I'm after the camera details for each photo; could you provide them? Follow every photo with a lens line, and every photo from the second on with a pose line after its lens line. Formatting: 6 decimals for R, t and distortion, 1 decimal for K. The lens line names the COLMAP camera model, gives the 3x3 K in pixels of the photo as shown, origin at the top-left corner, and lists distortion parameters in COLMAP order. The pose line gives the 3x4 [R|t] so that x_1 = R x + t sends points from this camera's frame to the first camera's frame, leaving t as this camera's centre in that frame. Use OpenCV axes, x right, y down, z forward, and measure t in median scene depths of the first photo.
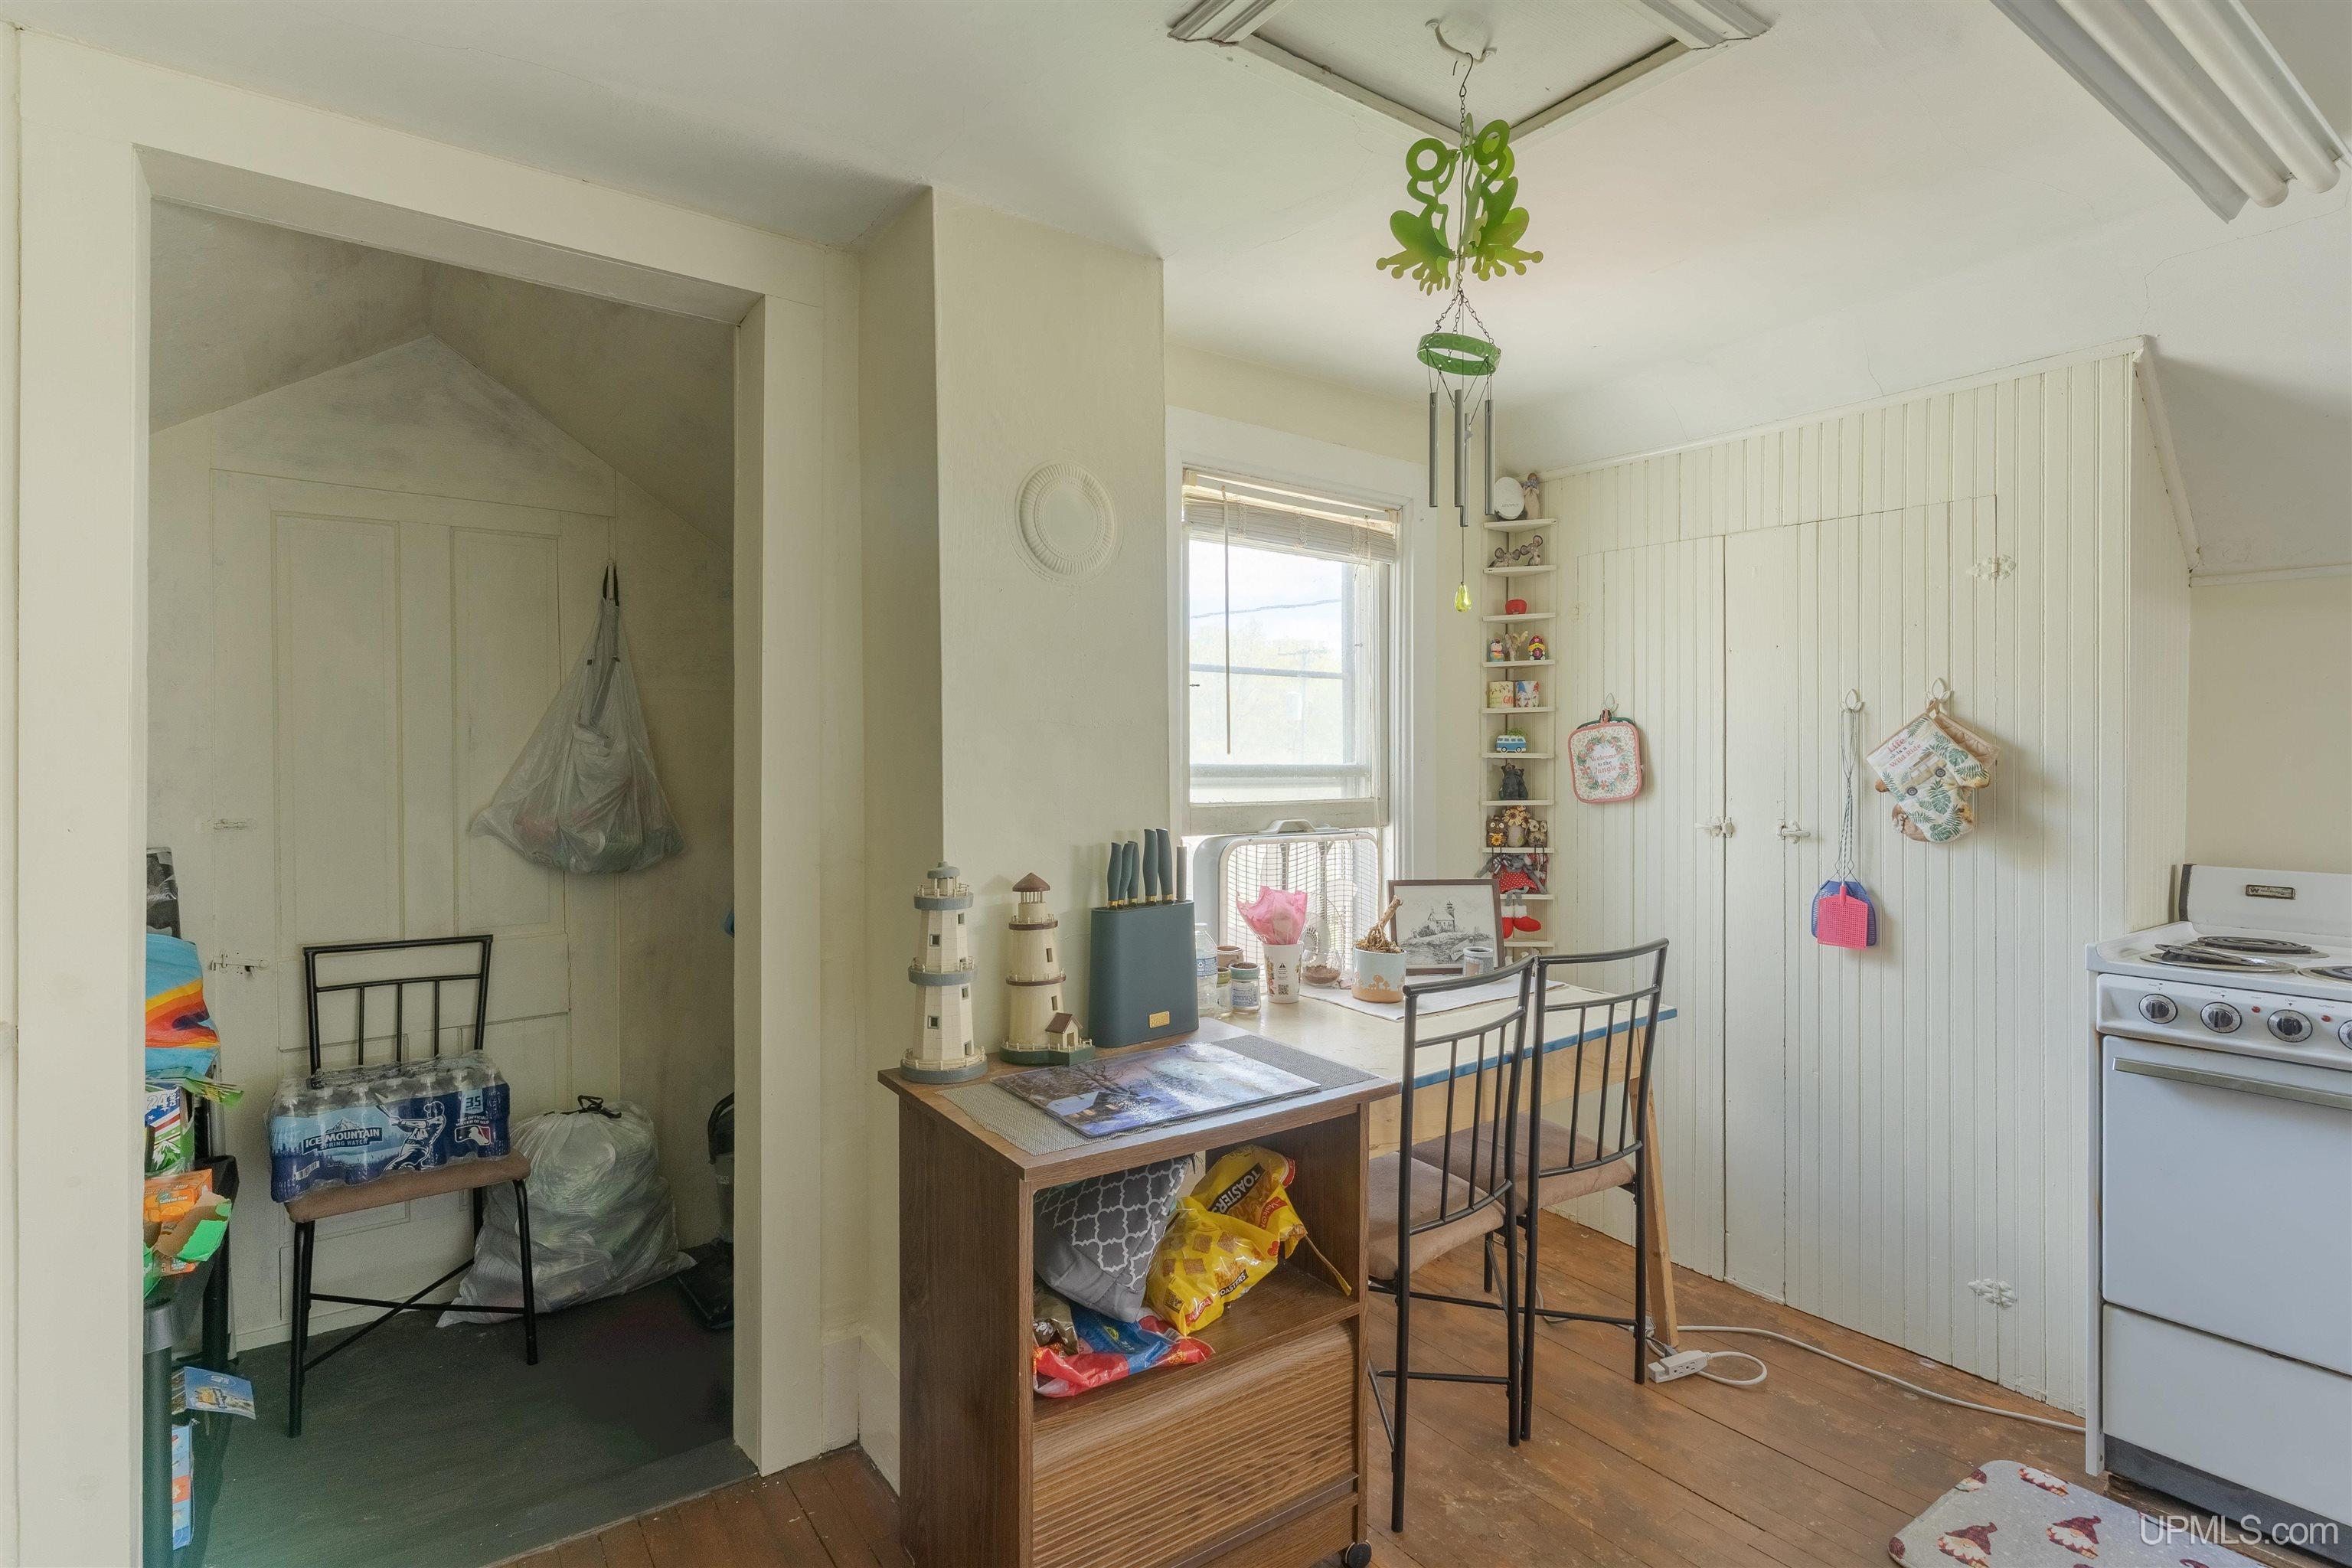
lens RADIAL K [[1137.1, 0, 1169.8], [0, 1137.1, 773.6], [0, 0, 1]] dist [0.005619, -0.001410]
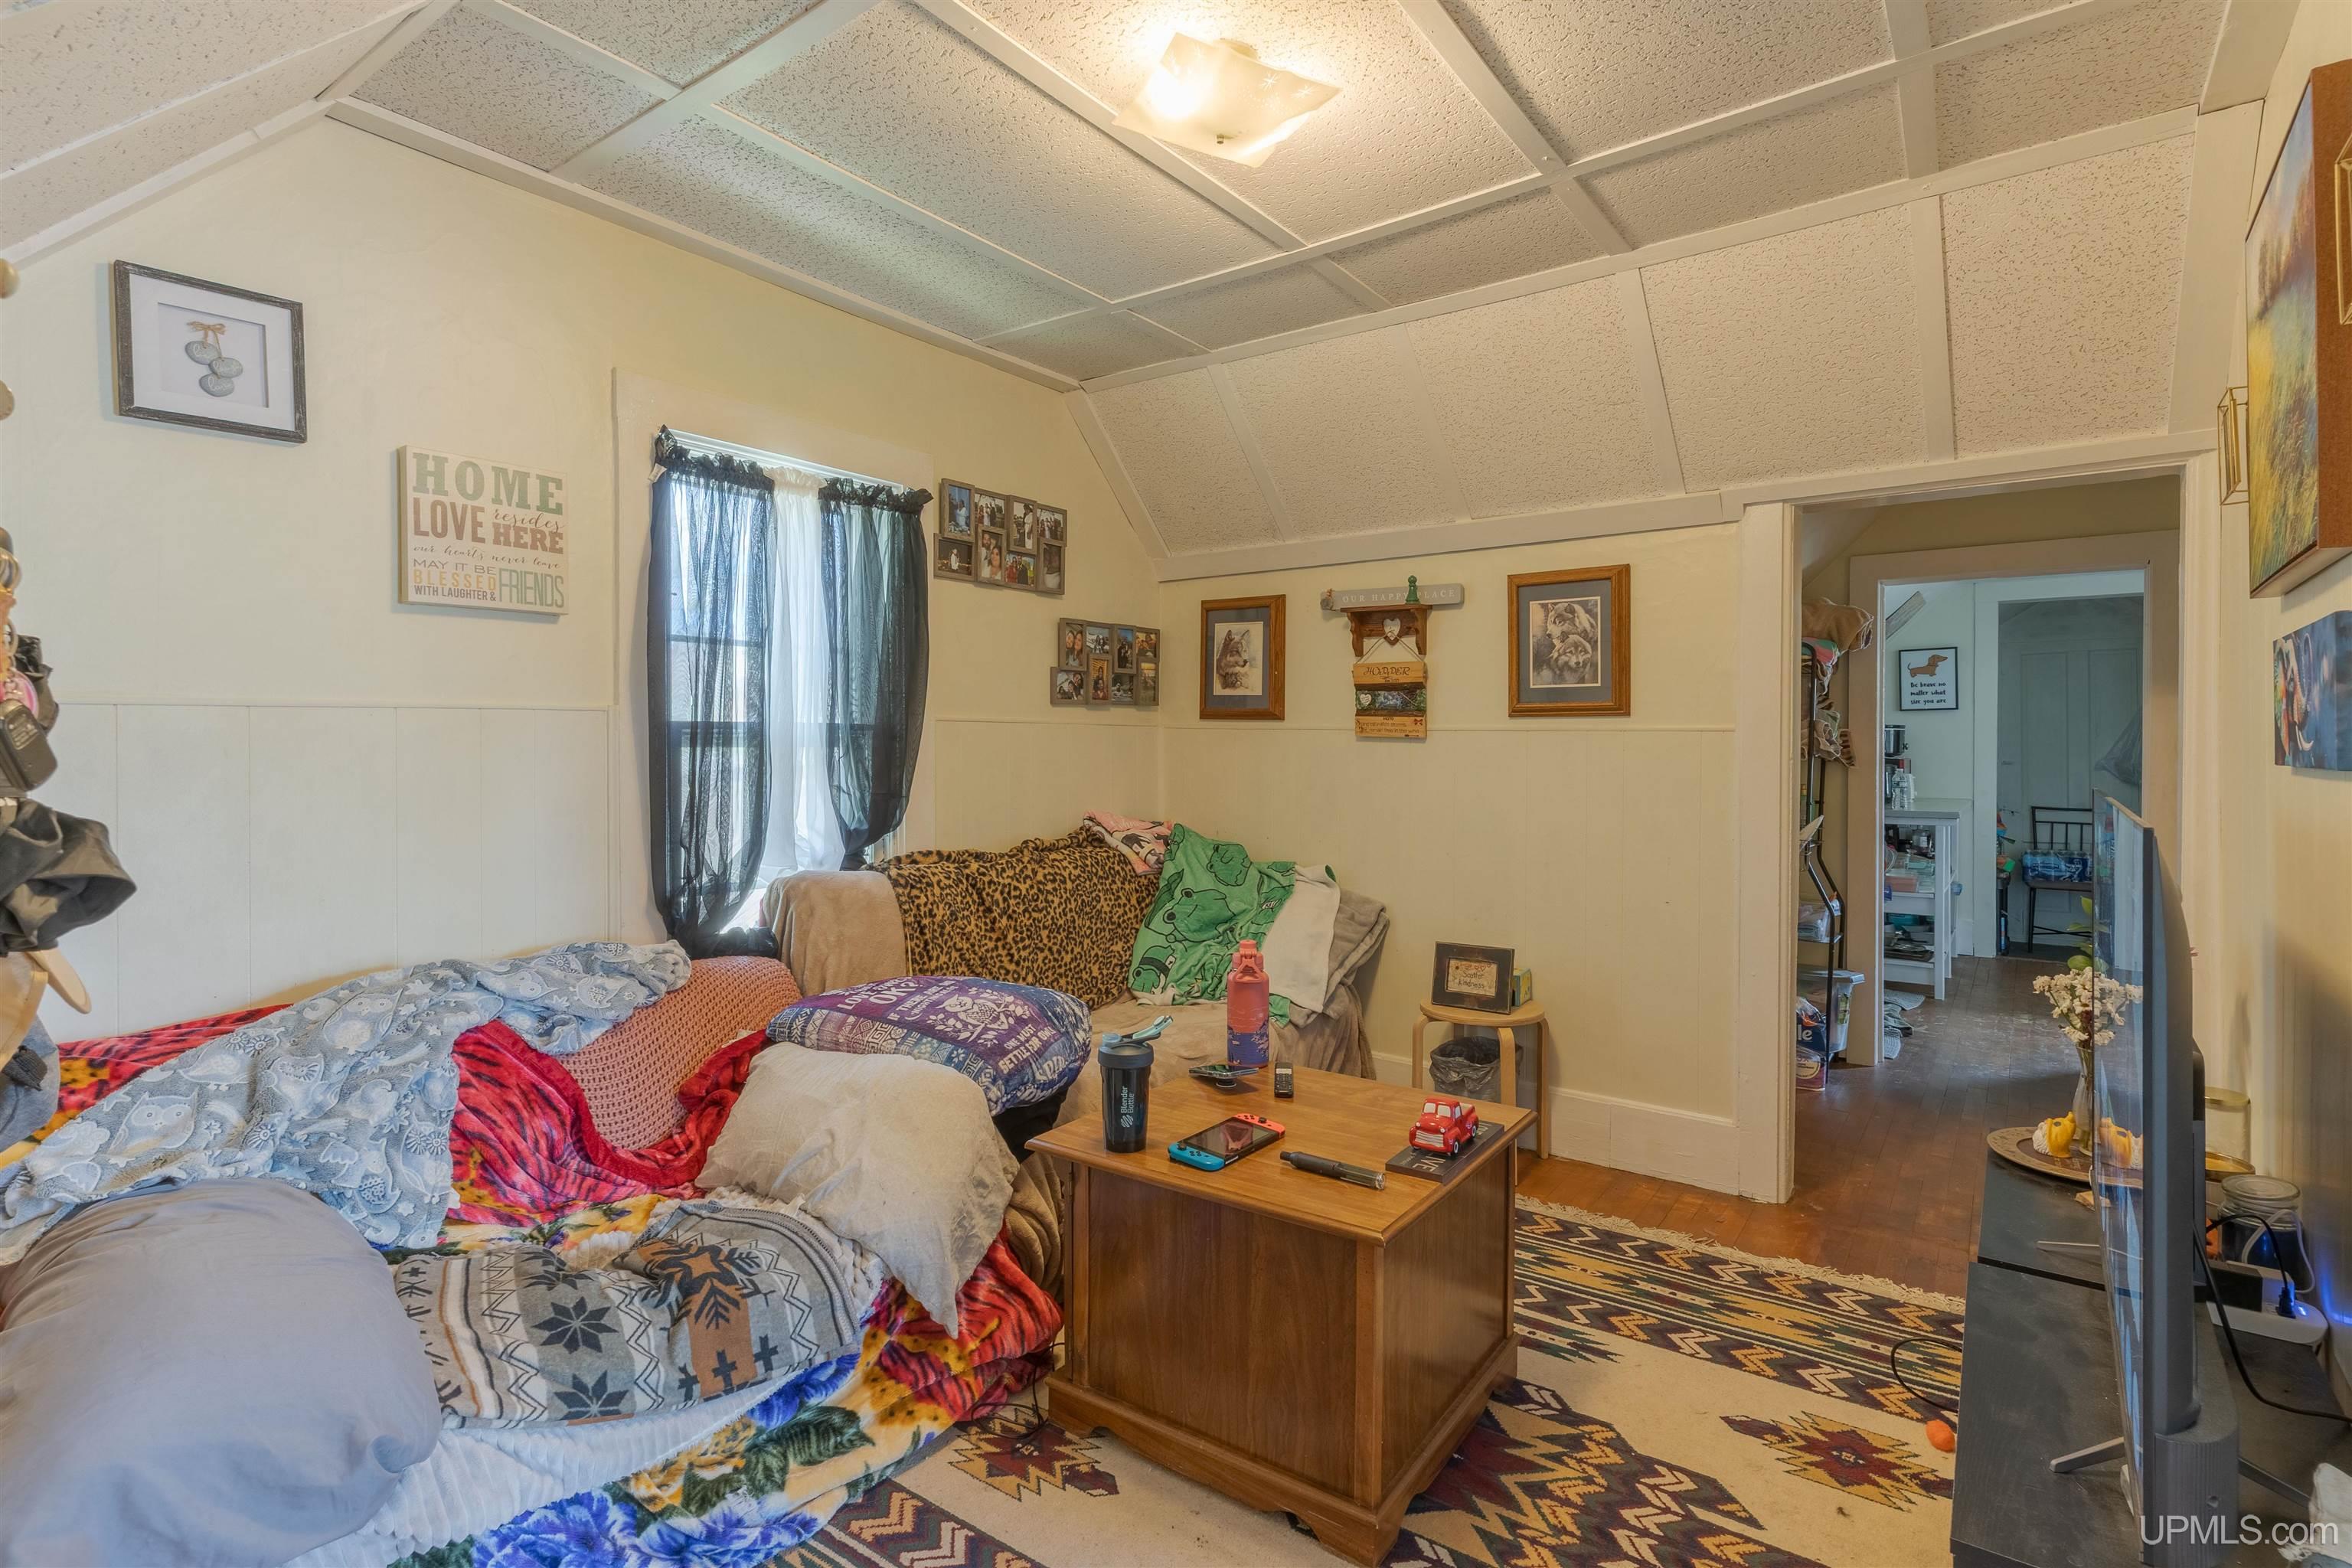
lens RADIAL K [[1137.1, 0, 1176.7], [0, 1137.1, 767.0], [0, 0, 1]] dist [0.005619, -0.001410]
pose [[0.292870, 0.006239, -0.956132, 1.351297], [-0.003324, 0.999979, 0.005507, 0.043858], [0.956147, 0.001566, 0.292884, -1.895108]]
